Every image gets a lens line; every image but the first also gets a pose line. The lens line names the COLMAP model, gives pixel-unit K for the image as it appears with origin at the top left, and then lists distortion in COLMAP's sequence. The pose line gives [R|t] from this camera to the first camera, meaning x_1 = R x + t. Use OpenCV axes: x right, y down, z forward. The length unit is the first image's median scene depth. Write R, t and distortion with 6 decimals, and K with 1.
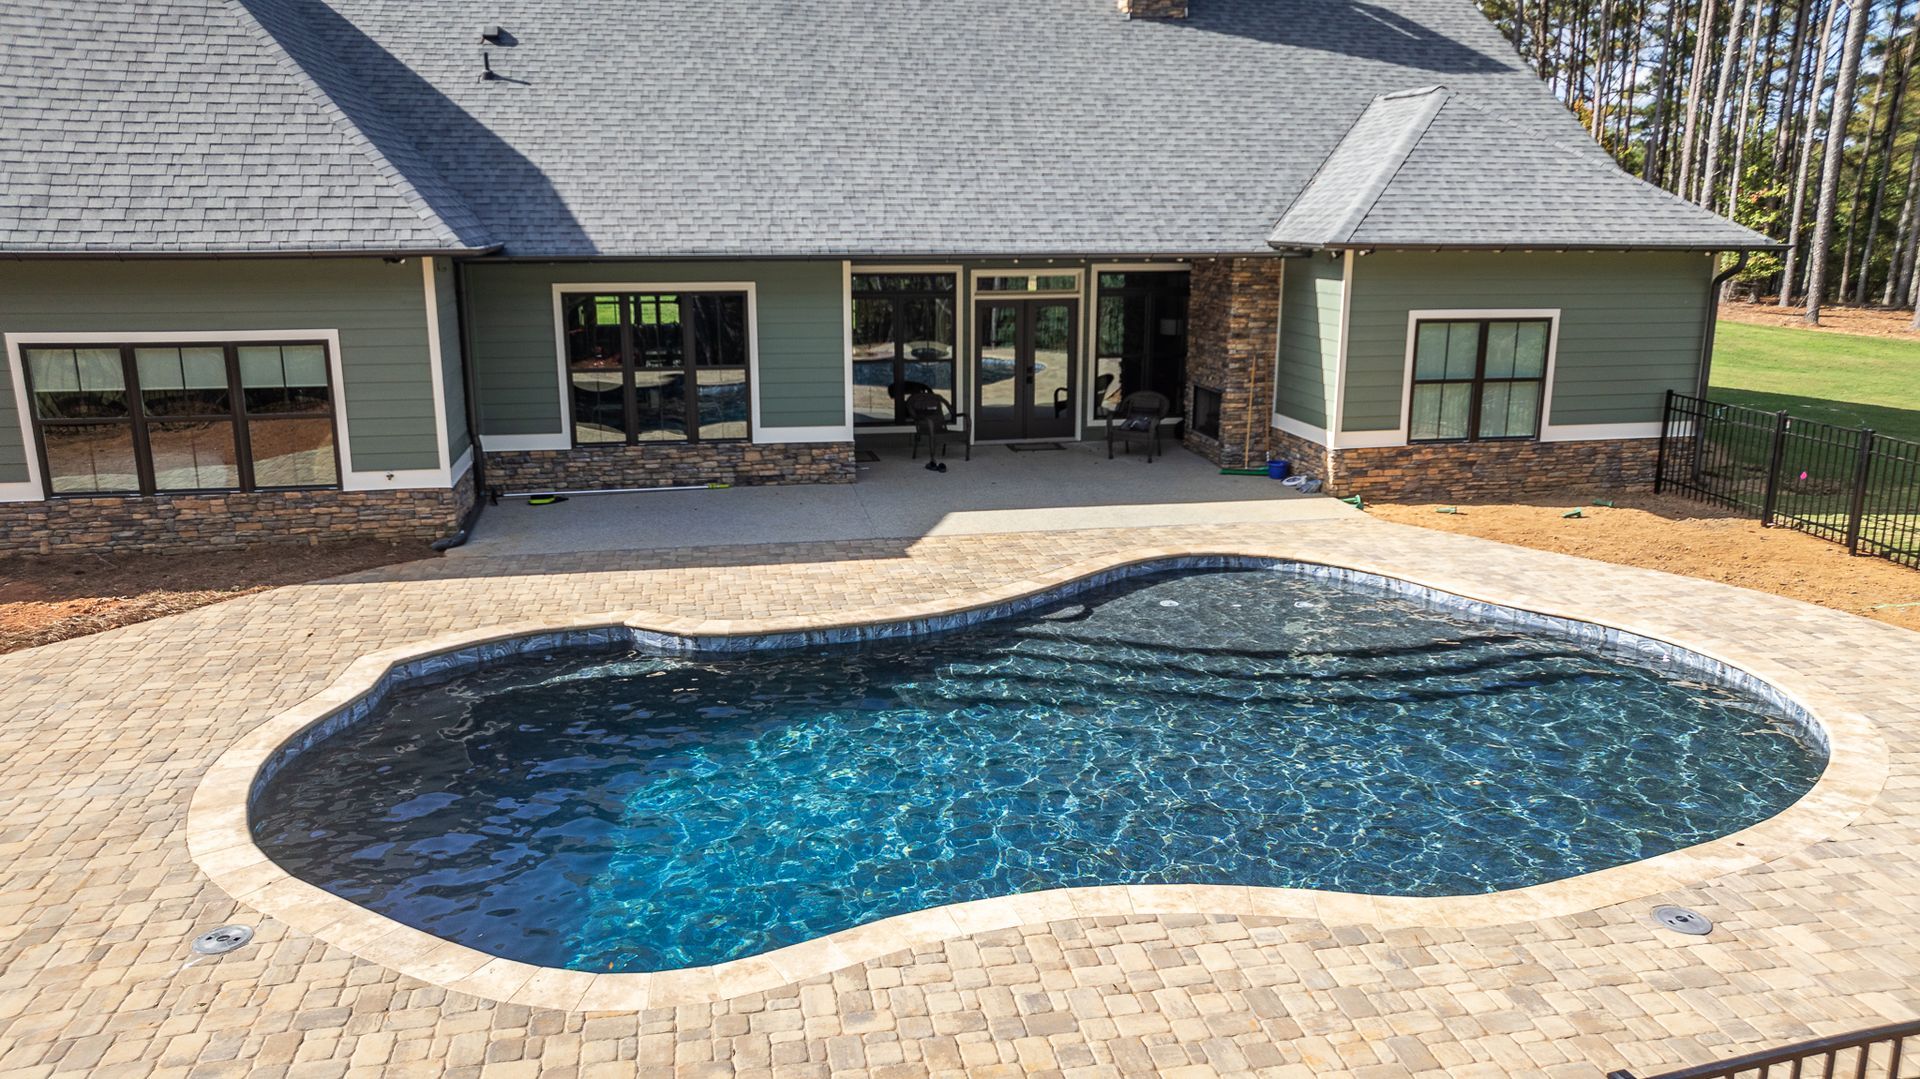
lens RADIAL K [[1349.2, 0, 959.5], [0, 1349.2, 542.8], [0, 0, 1]] dist [-0.030409, 0.037275]
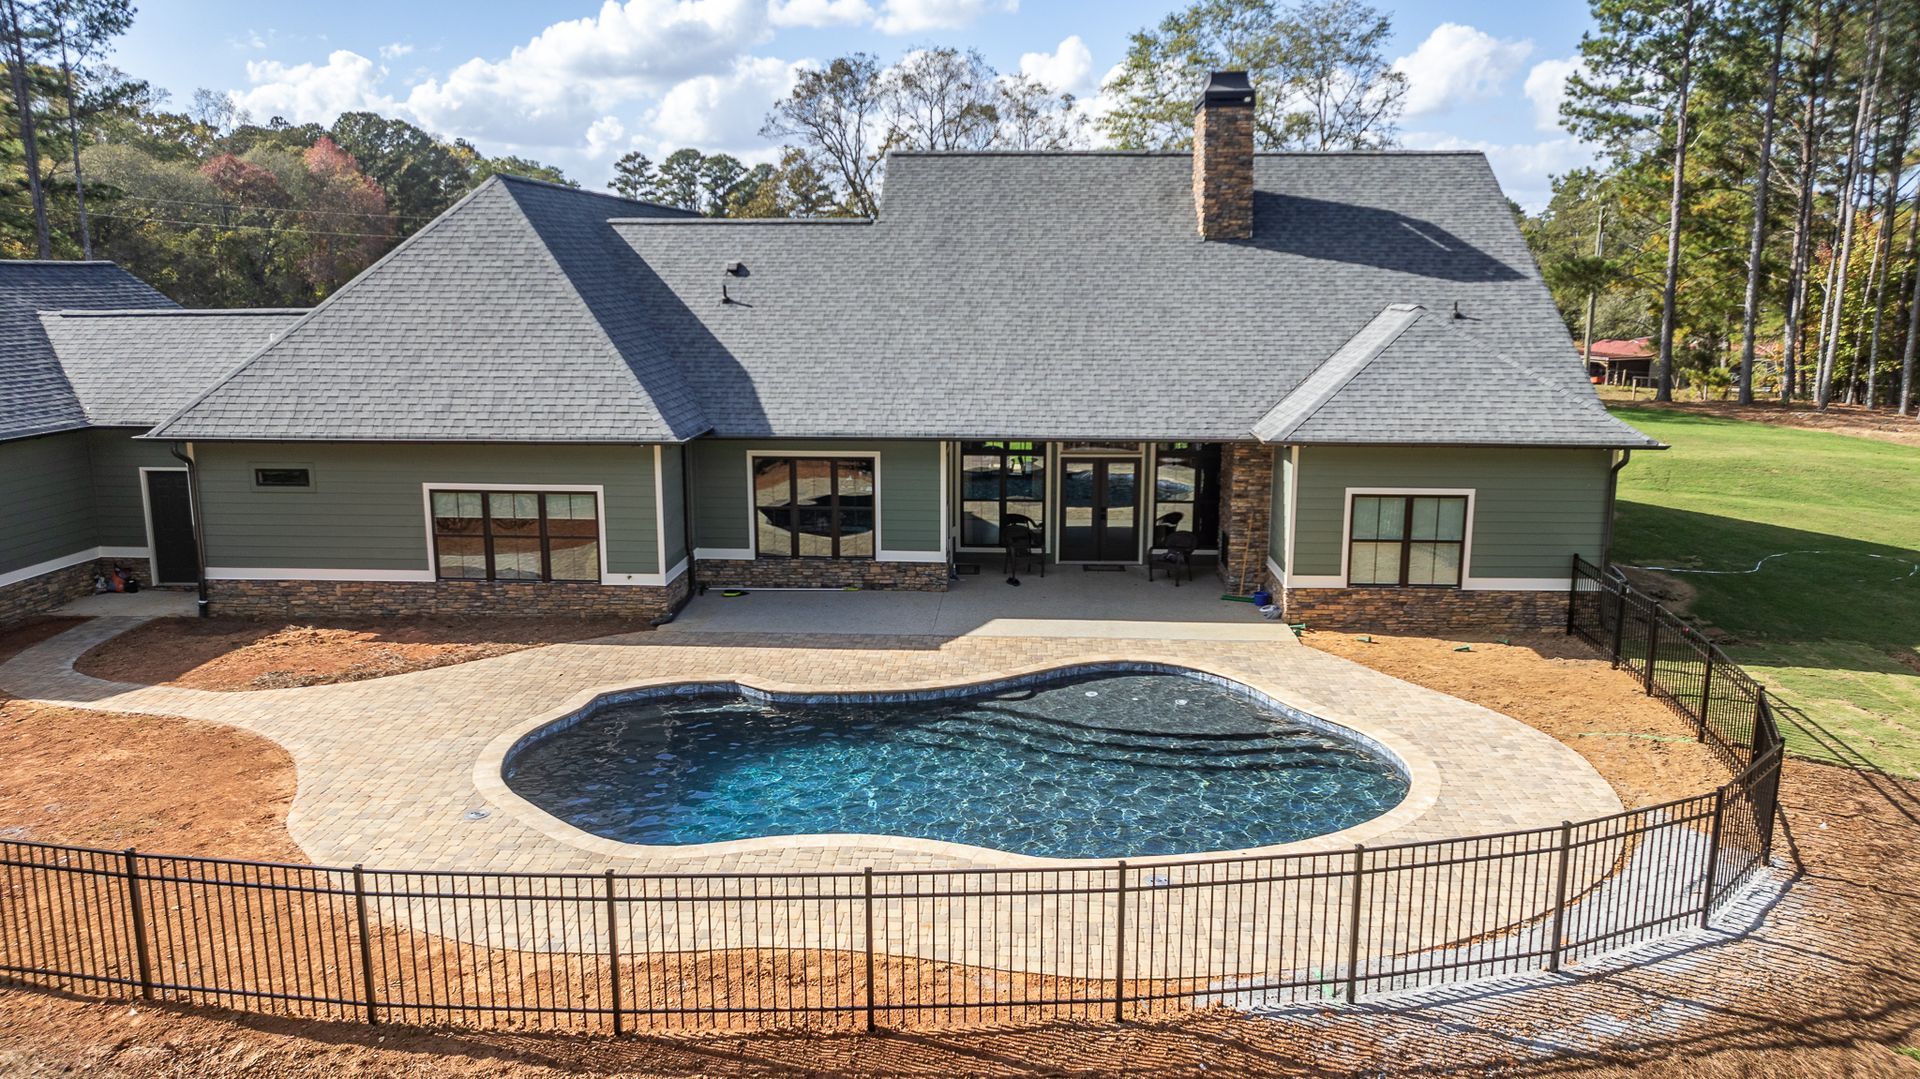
lens RADIAL K [[1349.9, 0, 963.9], [0, 1349.9, 543.7], [0, 0, 1]] dist [-0.007856, -0.008290]
pose [[0.969789, 0.047656, -0.239246, 0.299870], [-0.058744, 0.997494, -0.039427, -0.043492], [0.236767, 0.052290, 0.970158, -0.400926]]
